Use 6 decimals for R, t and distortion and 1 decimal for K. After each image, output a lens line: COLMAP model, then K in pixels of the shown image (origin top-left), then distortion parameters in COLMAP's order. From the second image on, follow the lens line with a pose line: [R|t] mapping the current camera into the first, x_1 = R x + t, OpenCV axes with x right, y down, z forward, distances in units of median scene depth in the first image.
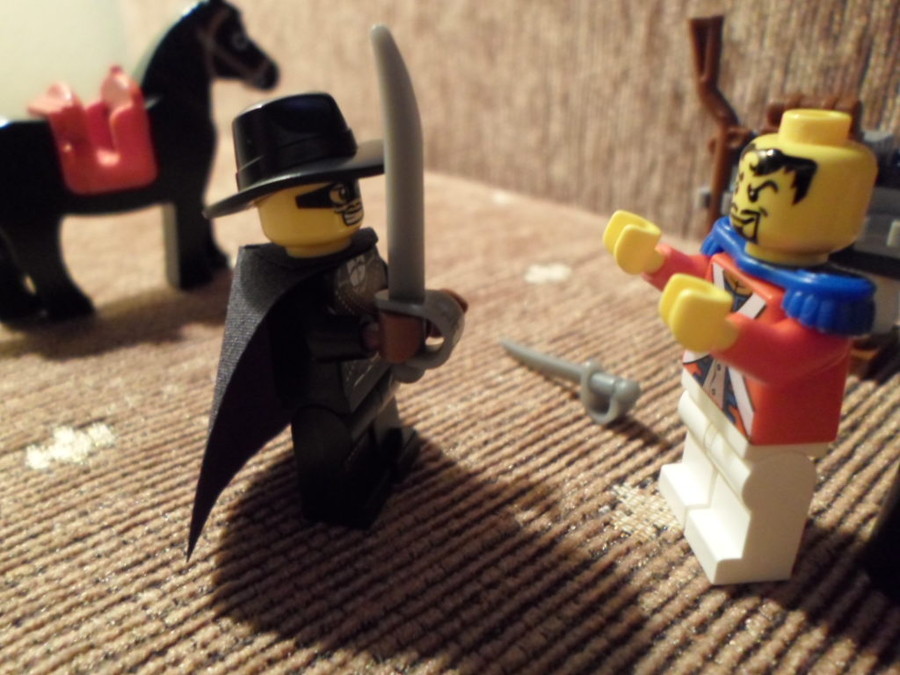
lens RADIAL K [[653.4, 0, 451.1], [0, 653.4, 334.4], [0, 0, 1]] dist [-0.040682, -0.000467]
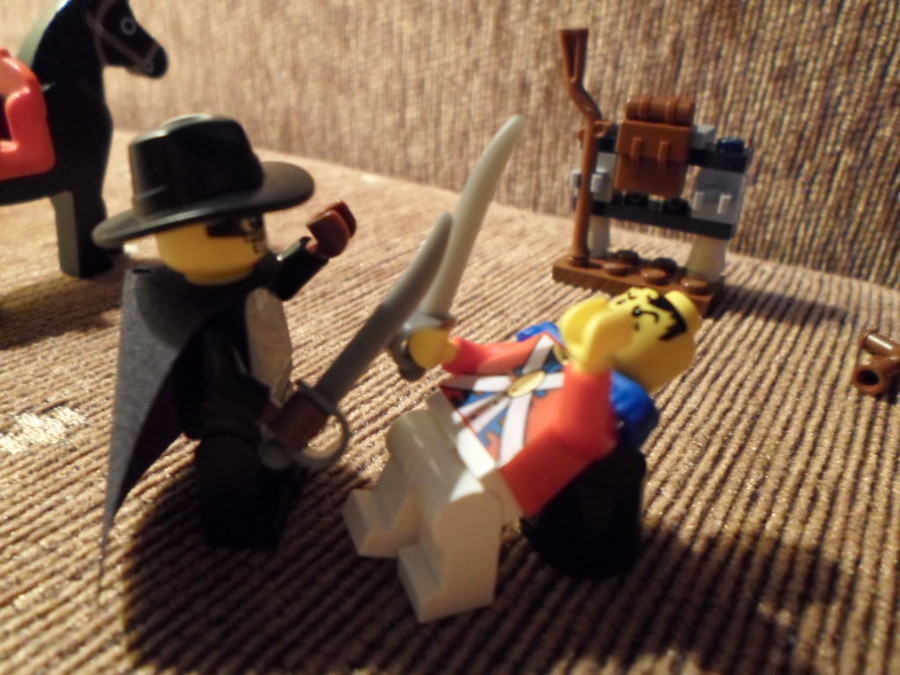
lens RADIAL K [[653.4, 0, 444.6], [0, 653.4, 335.6], [0, 0, 1]] dist [-0.040682, -0.000467]
pose [[0.966477, -0.071522, 0.246591, -0.125467], [0.063319, 0.997149, 0.041044, 0.012591], [-0.248823, -0.024054, 0.968250, -0.091971]]
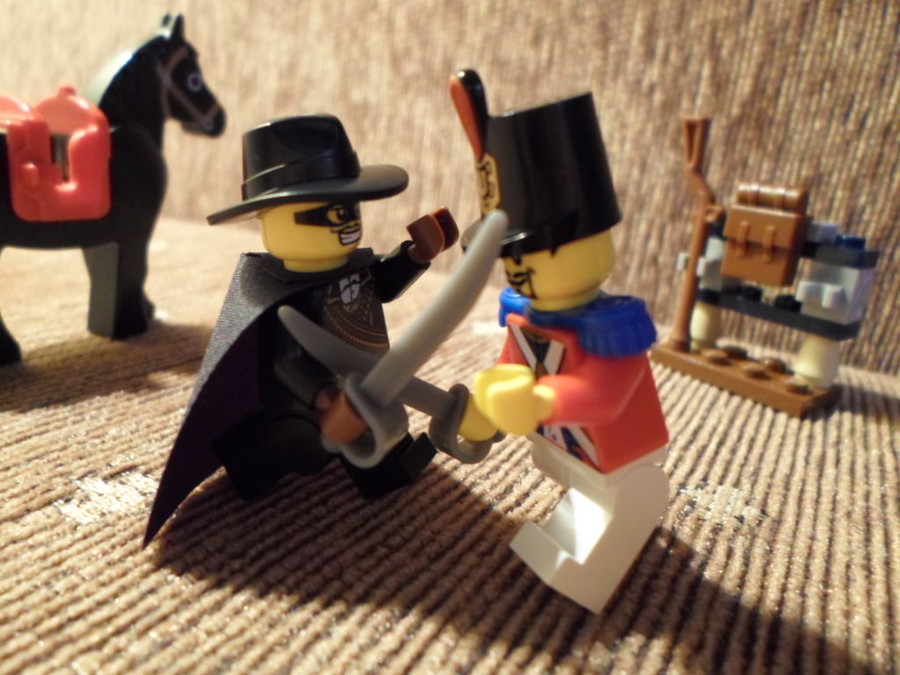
lens RADIAL K [[653.4, 0, 447.0], [0, 653.4, 337.5], [0, 0, 1]] dist [-0.040682, -0.000467]
pose [[0.940670, 0.012545, 0.339090, -0.279147], [0.030125, 0.992283, -0.120280, 0.047320], [-0.337983, 0.123359, 0.933033, 0.018686]]
